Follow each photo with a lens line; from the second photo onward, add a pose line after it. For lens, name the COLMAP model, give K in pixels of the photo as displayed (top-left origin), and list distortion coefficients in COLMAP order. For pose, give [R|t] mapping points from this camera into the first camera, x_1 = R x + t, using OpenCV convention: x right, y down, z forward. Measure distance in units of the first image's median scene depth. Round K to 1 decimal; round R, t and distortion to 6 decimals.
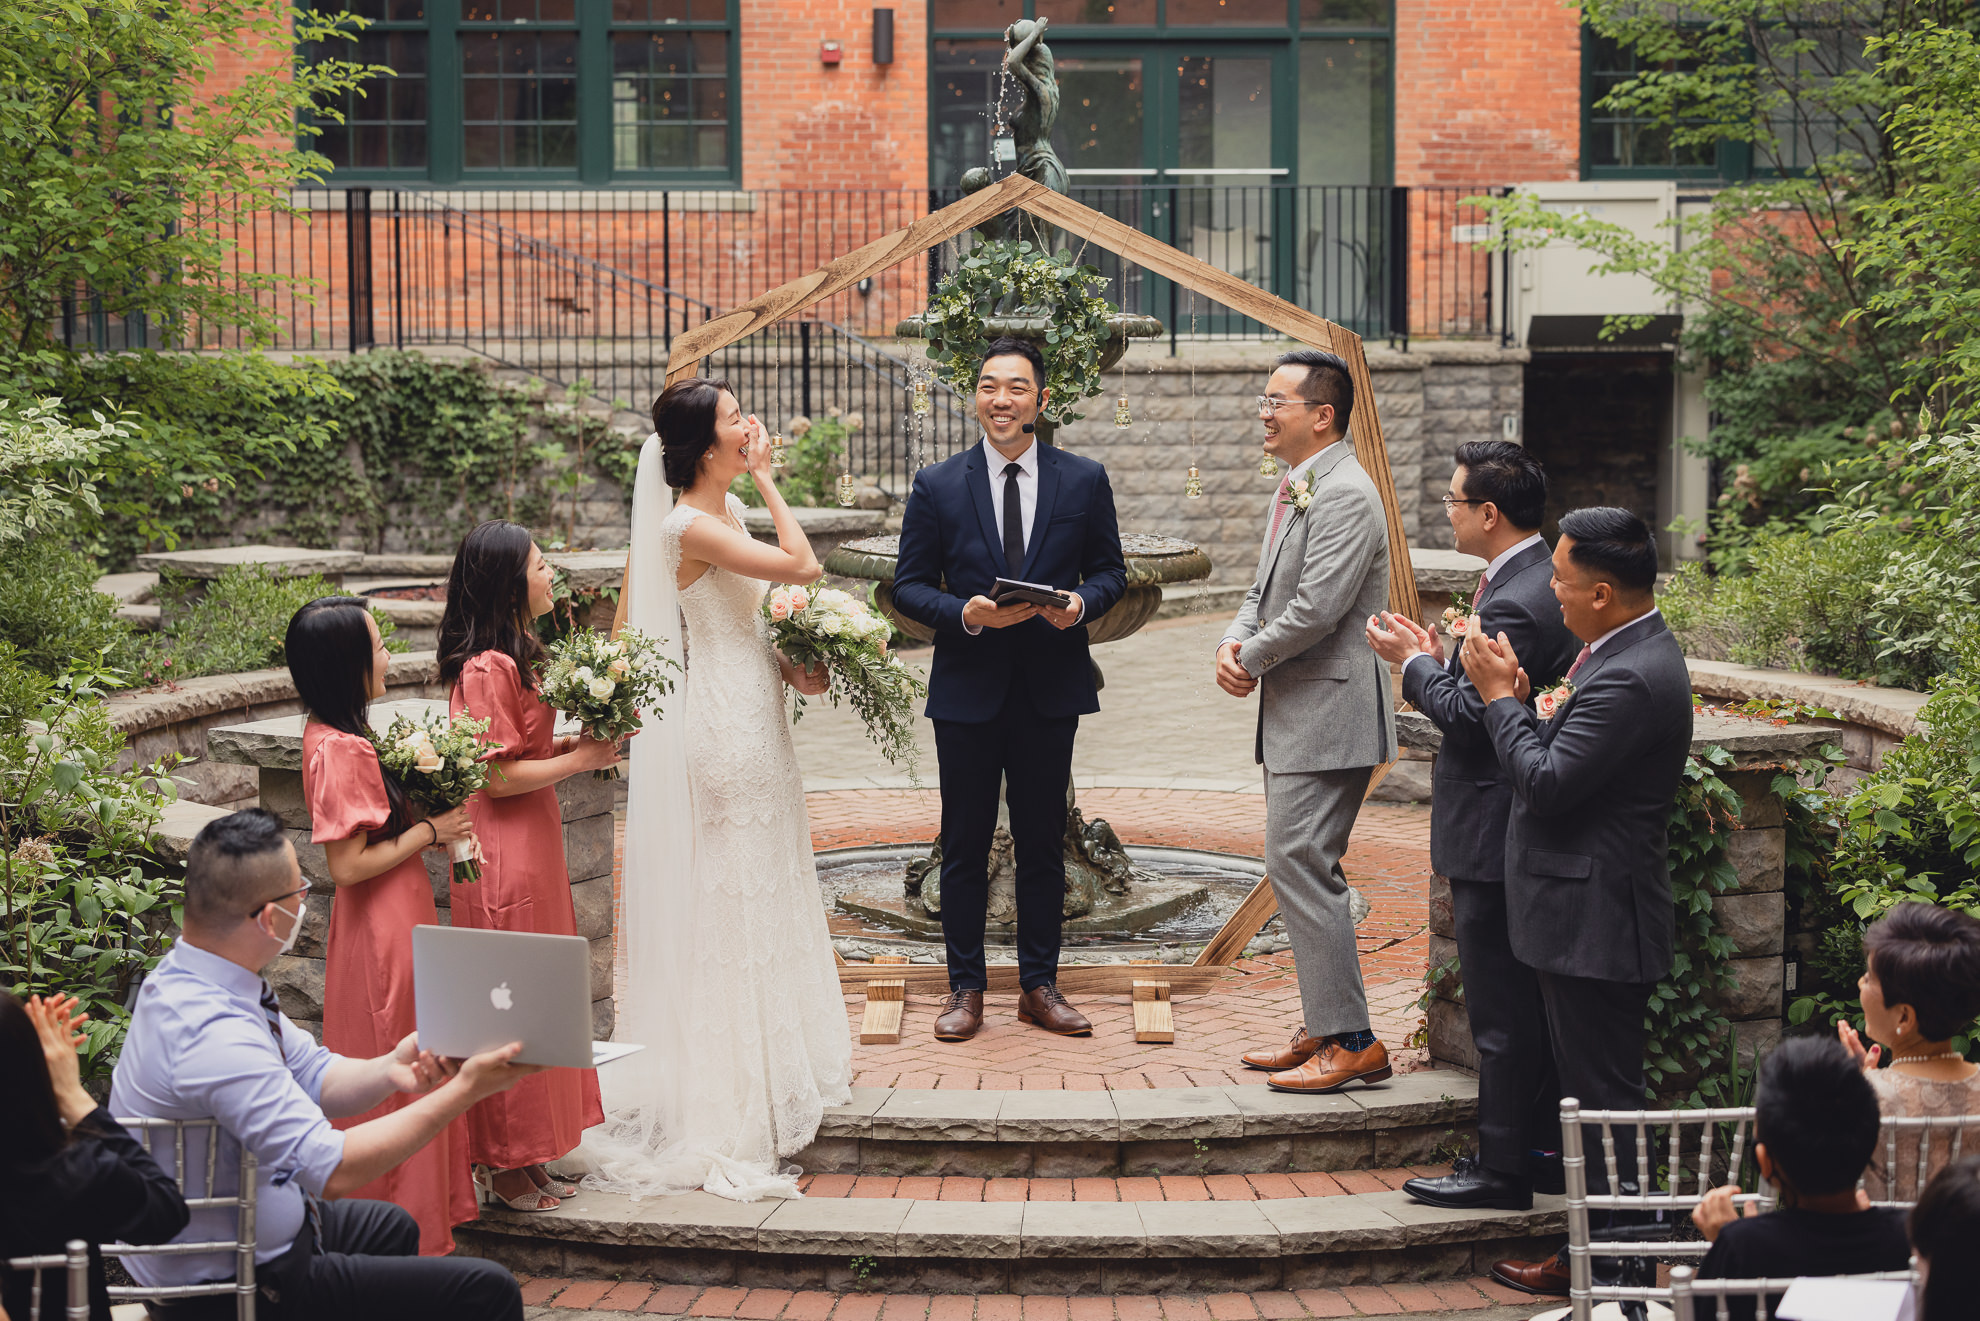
lens RADIAL K [[4070.5, 0, 905.4], [0, 4070.5, 656.9], [0, 0, 1]] dist [-0.074377, 0.156483]
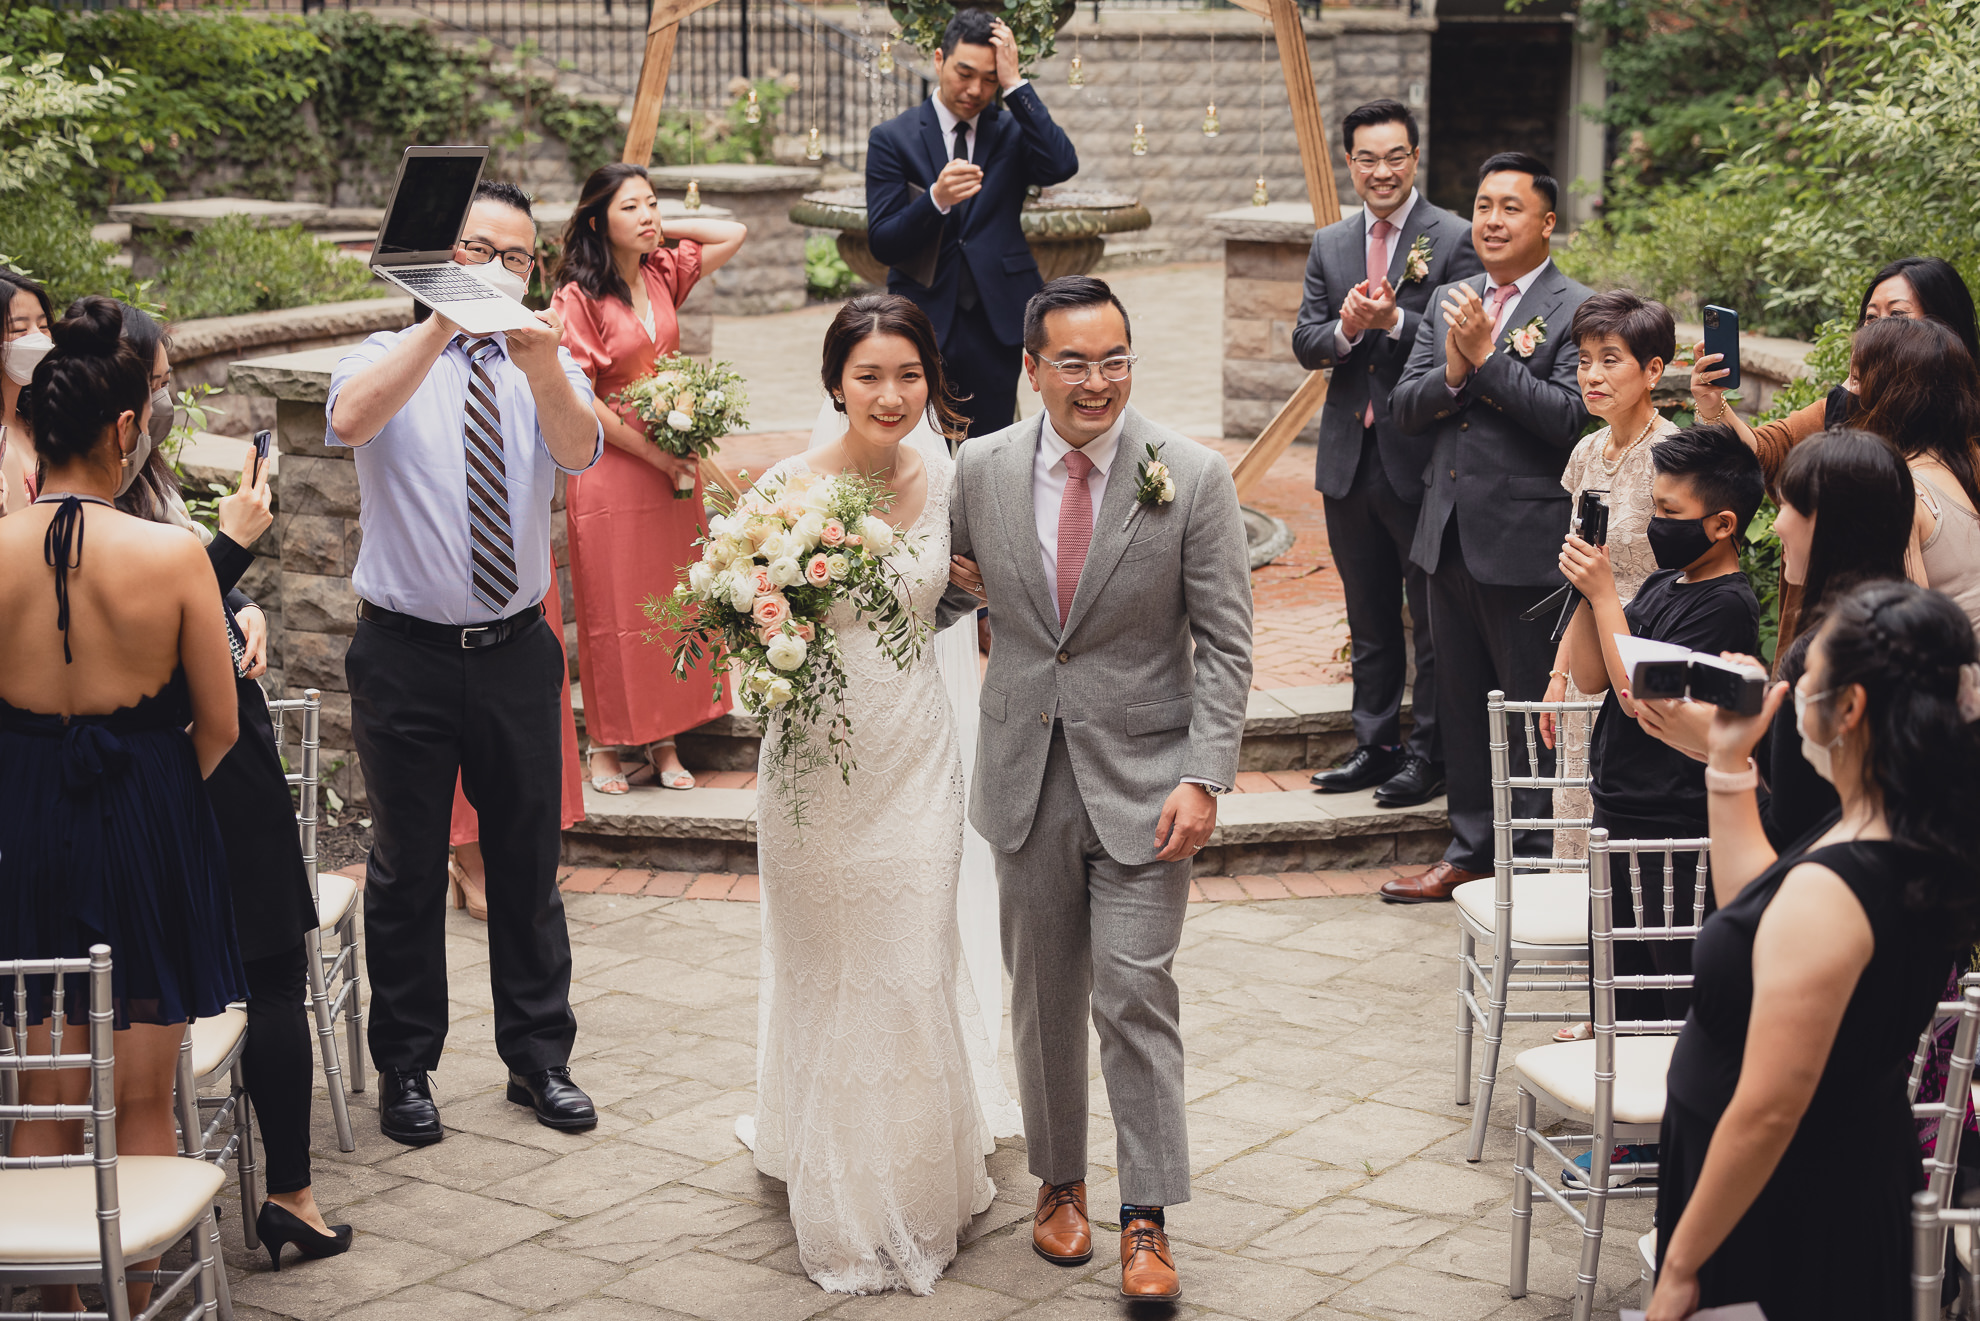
lens RADIAL K [[3977.2, 0, 959.7], [0, 3977.2, 659.5], [0, 0, 1]] dist [-0.051495, -0.083016]
pose [[0.999256, 0.001684, 0.038534, -0.008340], [-0.004956, 0.996370, 0.084985, 0.002504], [-0.038251, -0.085112, 0.995637, -0.026859]]
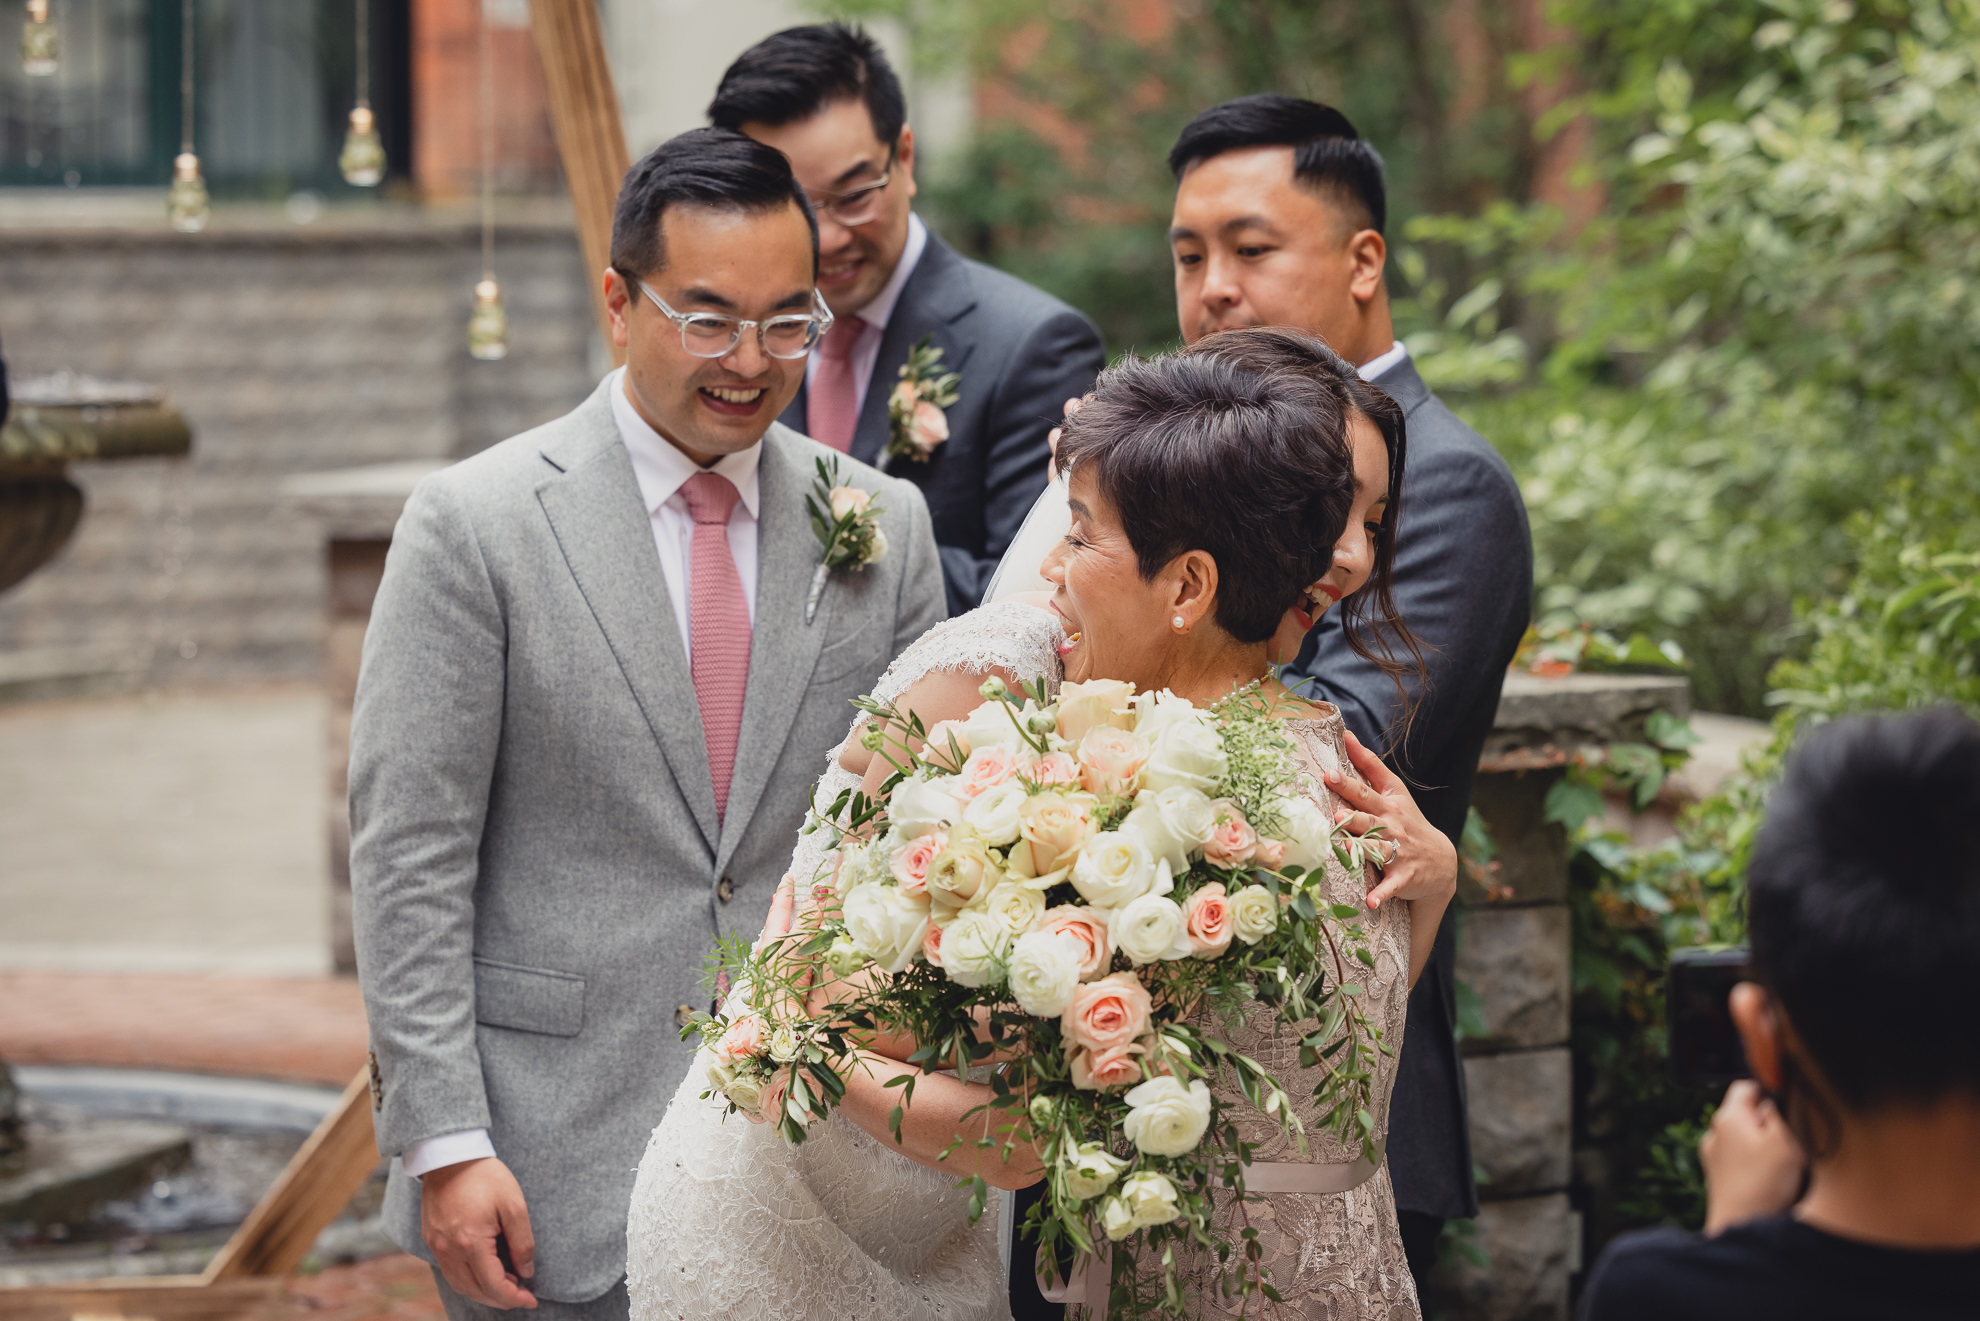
lens RADIAL K [[6814.9, 0, 990.0], [0, 6814.9, 660.5], [0, 0, 1]] dist [-0.133243, -2.197305]
pose [[0.973877, -0.014220, 0.226630, -0.006603], [0.022910, 0.999098, -0.035762, 0.017993], [-0.225917, 0.040020, 0.973324, 0.125531]]
